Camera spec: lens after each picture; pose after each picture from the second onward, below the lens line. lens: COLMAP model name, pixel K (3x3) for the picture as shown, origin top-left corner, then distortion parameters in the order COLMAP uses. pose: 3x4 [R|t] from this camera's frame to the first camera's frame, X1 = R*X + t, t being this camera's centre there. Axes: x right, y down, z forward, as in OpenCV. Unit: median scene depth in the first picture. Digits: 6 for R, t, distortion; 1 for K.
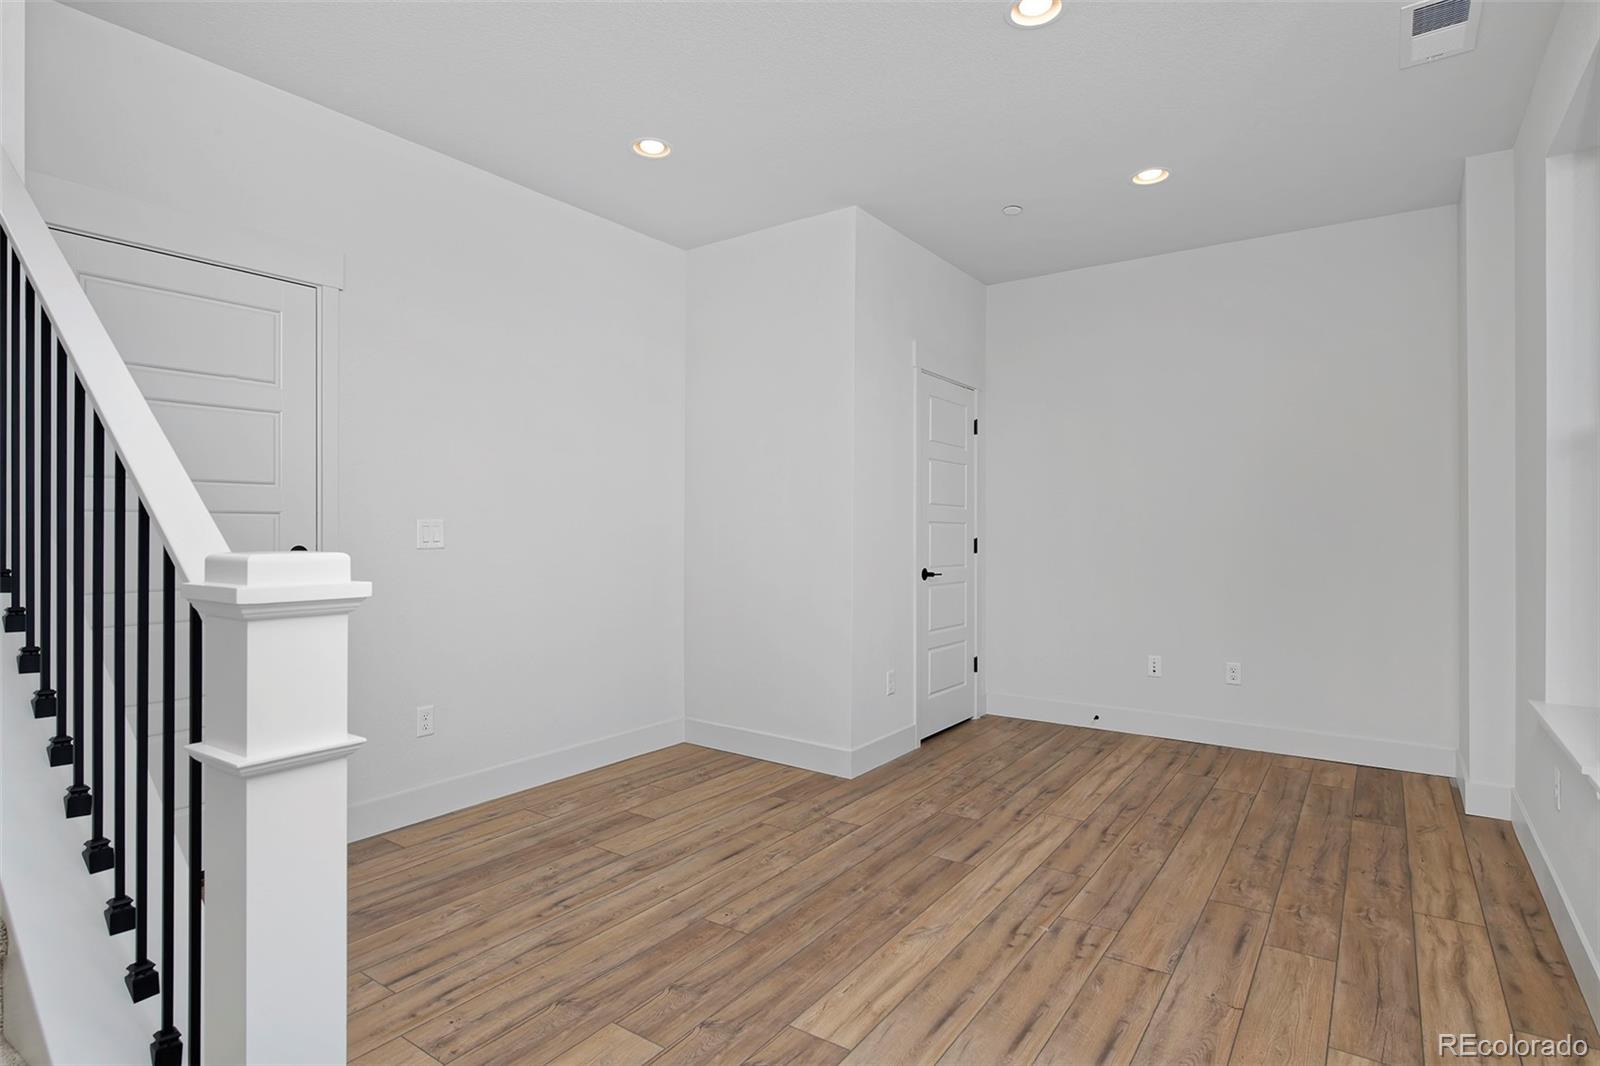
lens RADIAL K [[840.1, 0, 800.0], [0, 840.1, 533.0], [0, 0, 1]] dist [-0.003880, -0.001130]
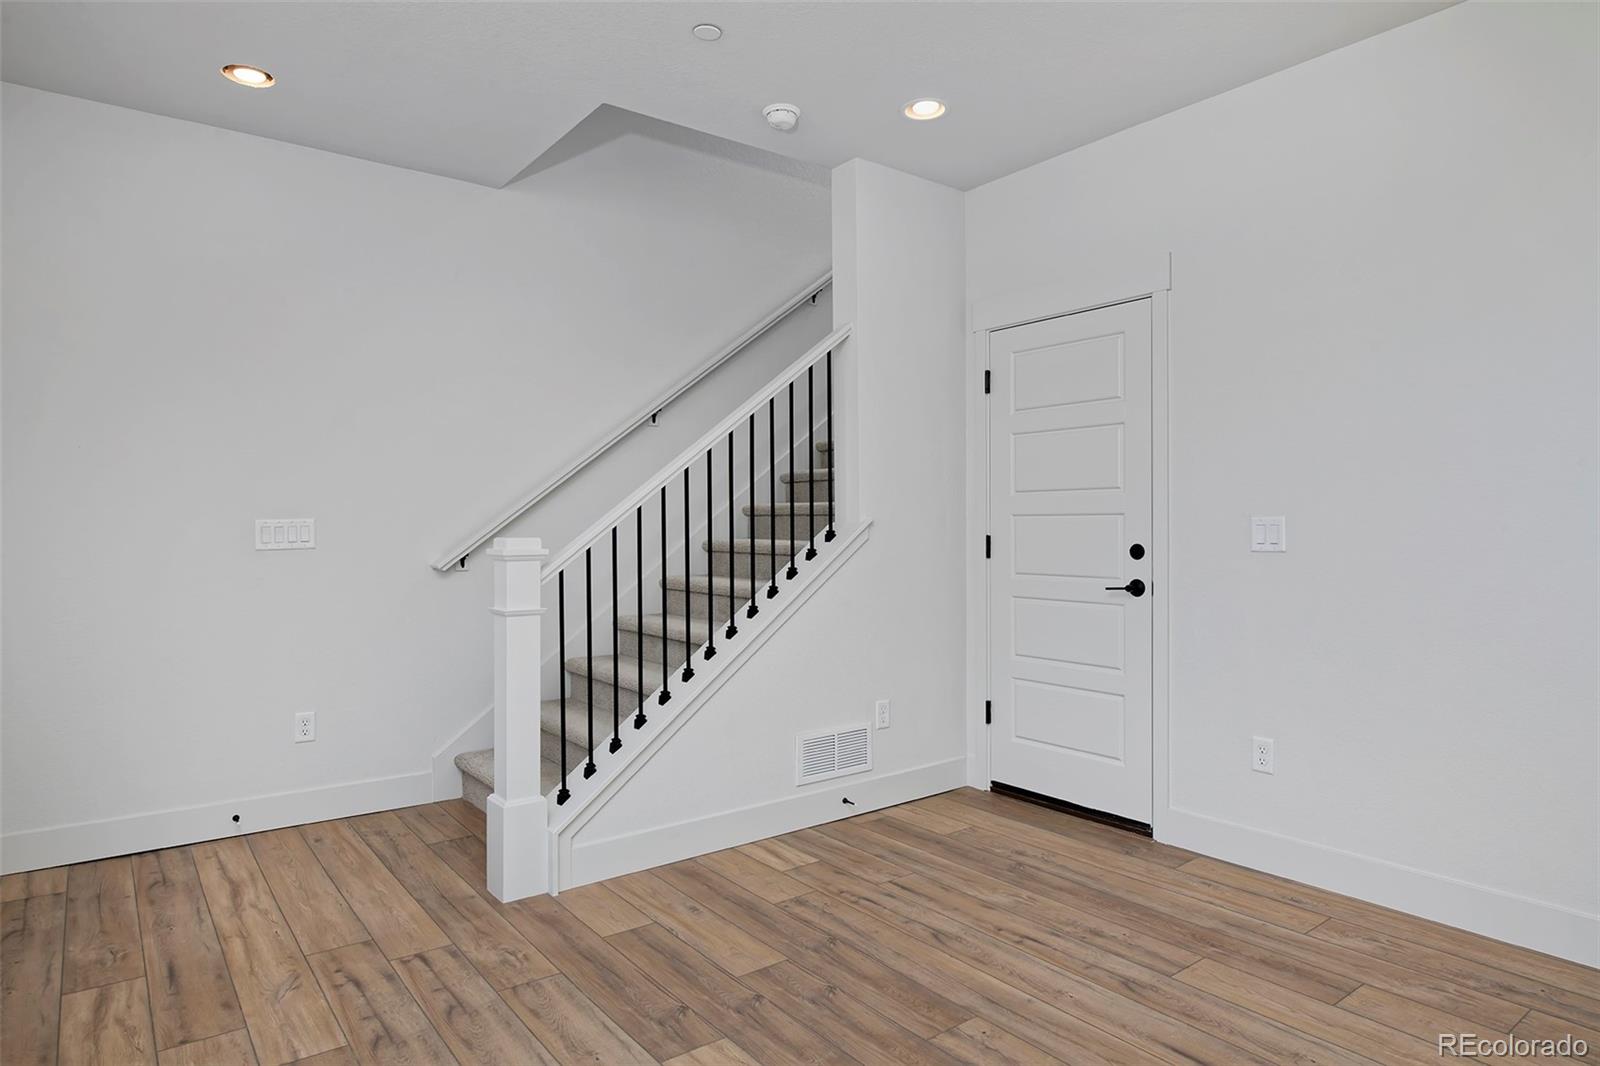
lens RADIAL K [[928.5, 0, 800.0], [0, 928.5, 533.0], [0, 0, 1]] dist [-0.003238, 0.001488]
pose [[-0.302831, 0.003178, -0.953039, 0.726399], [-0.004250, 0.999980, 0.004685, -0.003029], [0.953035, 0.005469, -0.302811, 1.035597]]
